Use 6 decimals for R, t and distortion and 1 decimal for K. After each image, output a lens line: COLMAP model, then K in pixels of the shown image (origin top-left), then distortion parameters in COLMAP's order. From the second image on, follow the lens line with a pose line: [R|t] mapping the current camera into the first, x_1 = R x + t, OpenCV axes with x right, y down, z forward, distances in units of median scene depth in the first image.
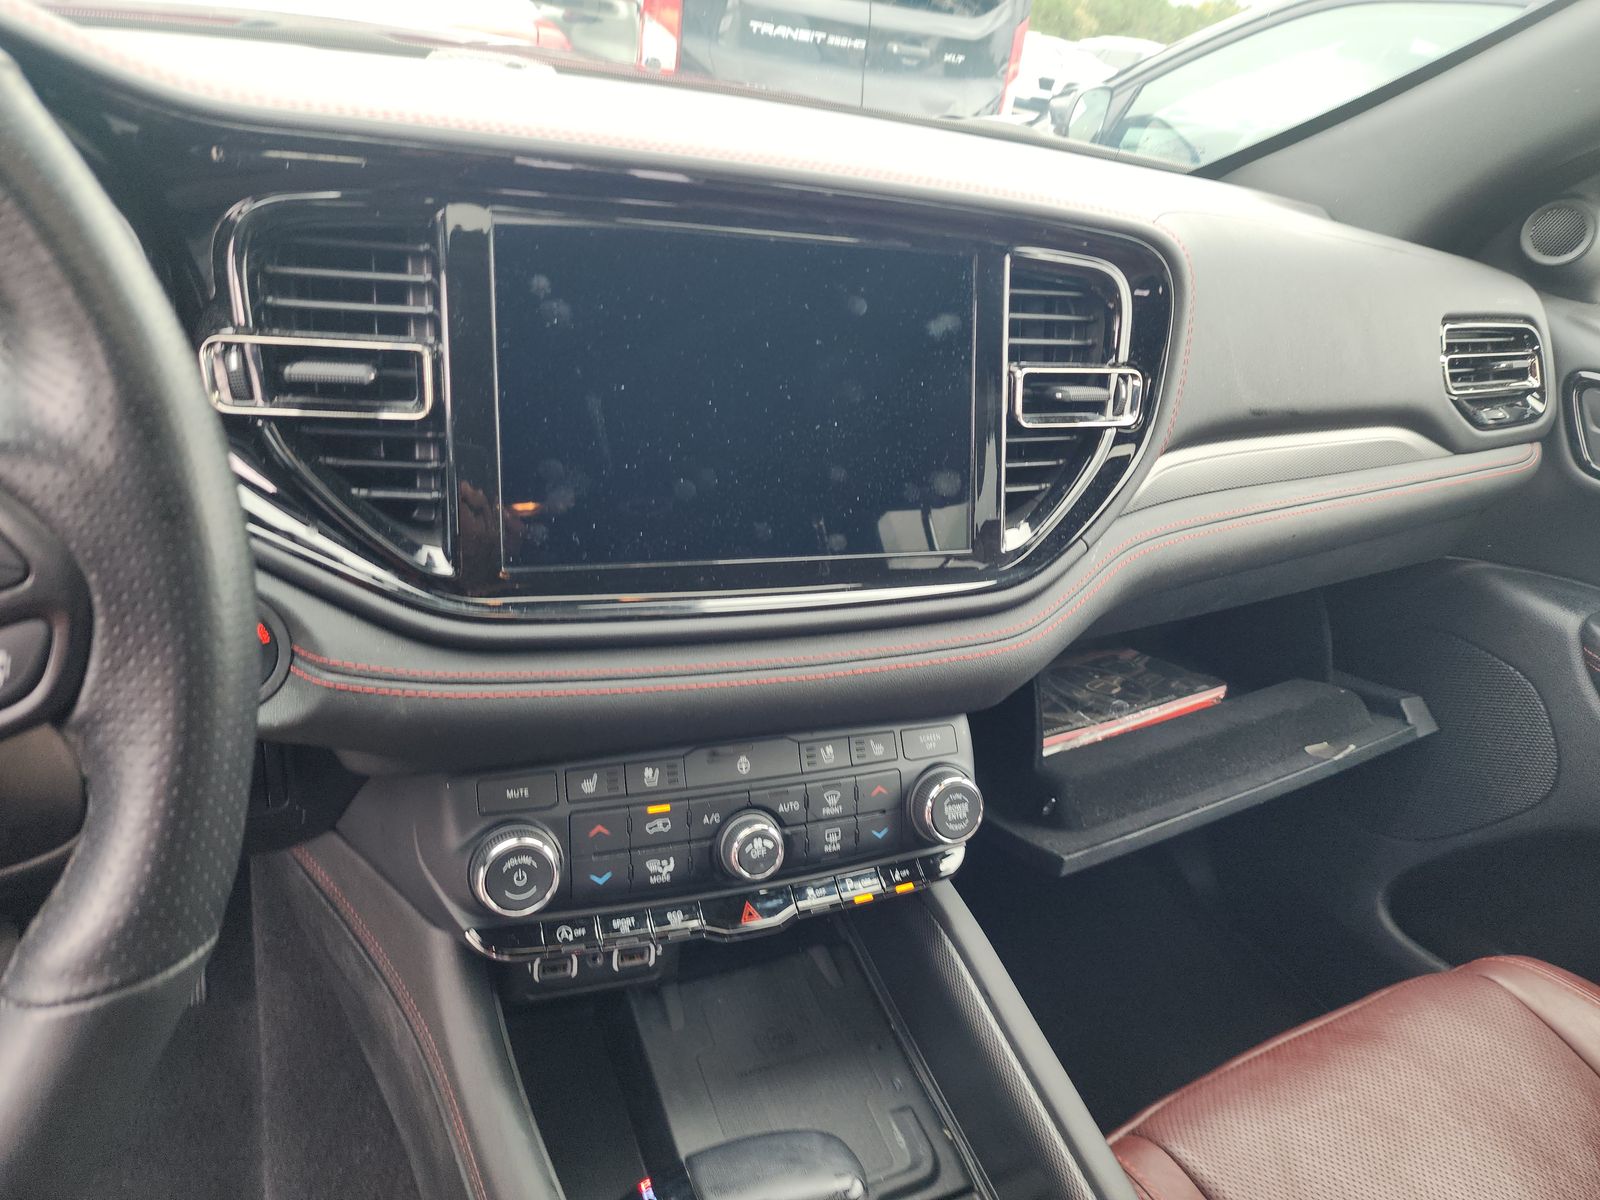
lens RADIAL K [[1080.1, 0, 802.1], [0, 1080.1, 597.2], [0, 0, 1]] dist [0.029651, -0.002632]
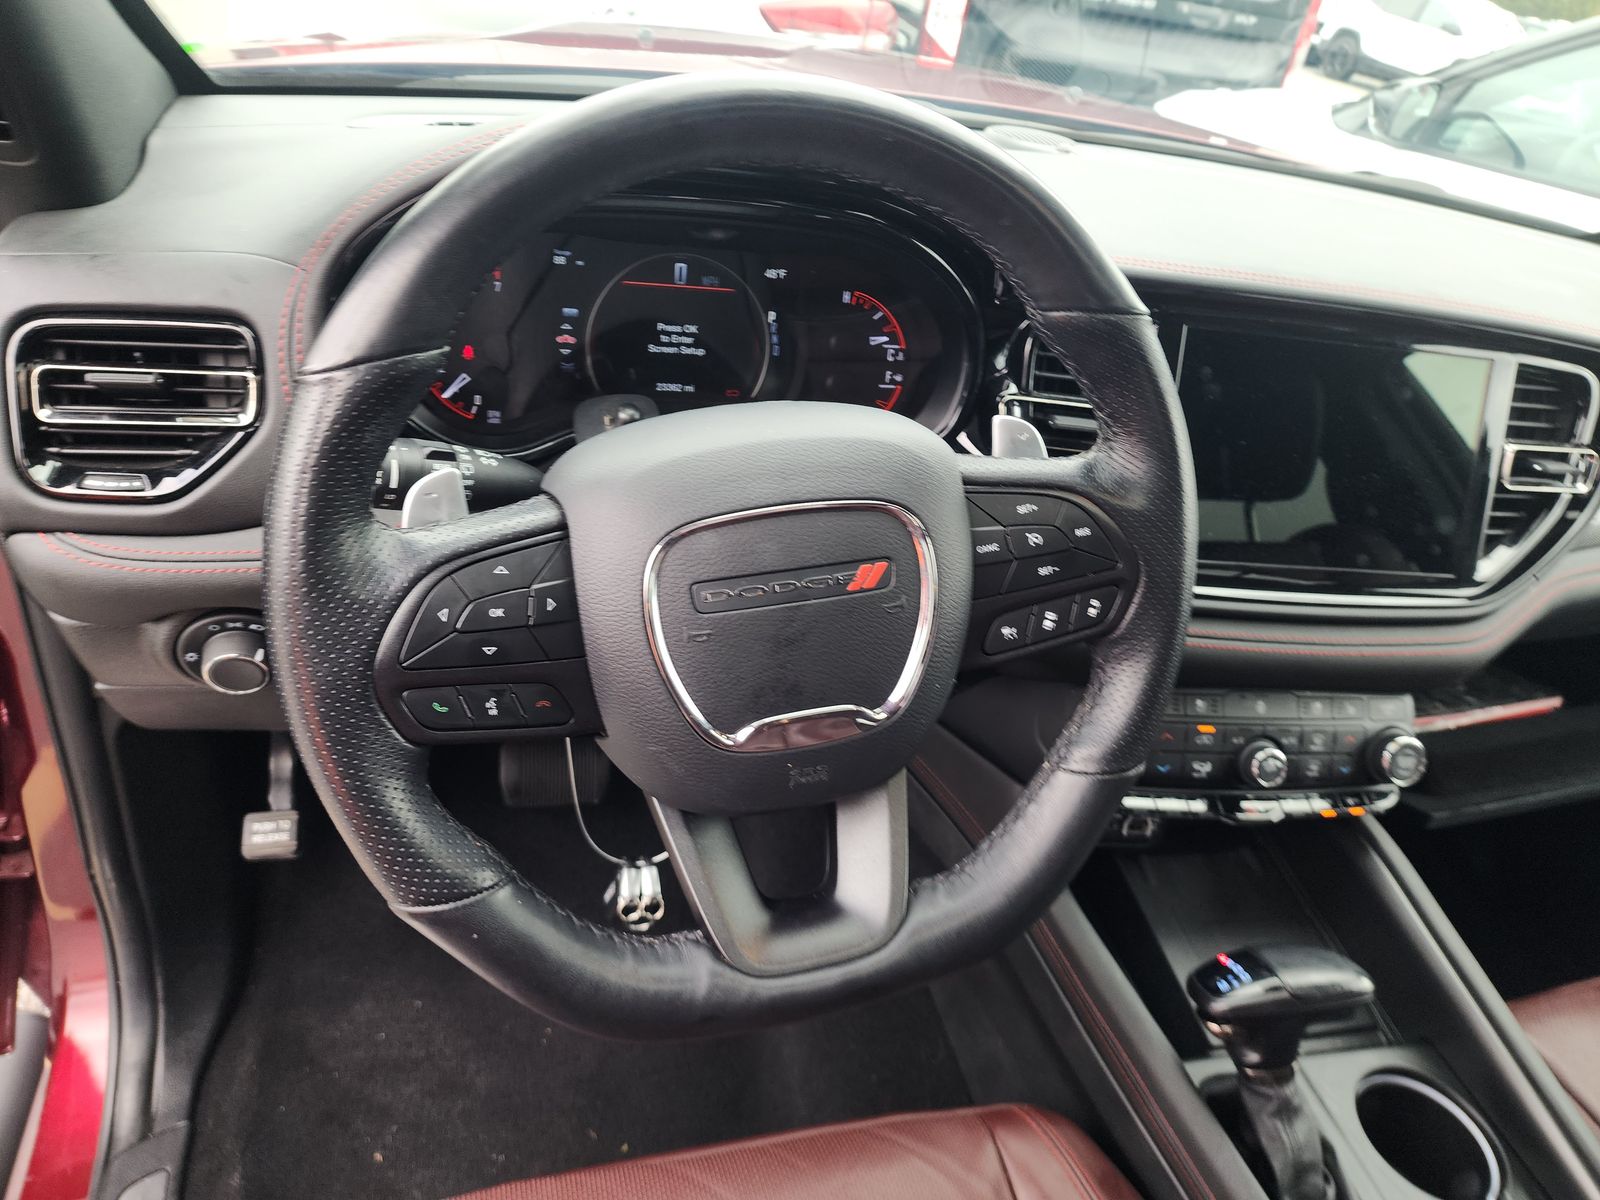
lens RADIAL K [[1080.1, 0, 803.1], [0, 1080.1, 596.2], [0, 0, 1]] dist [0.029651, -0.002632]
pose [[0.981600, 0.124294, -0.144956, -0.438198], [-0.116418, 0.991286, 0.061640, -0.007911], [0.151354, -0.043630, 0.987516, -0.481485]]
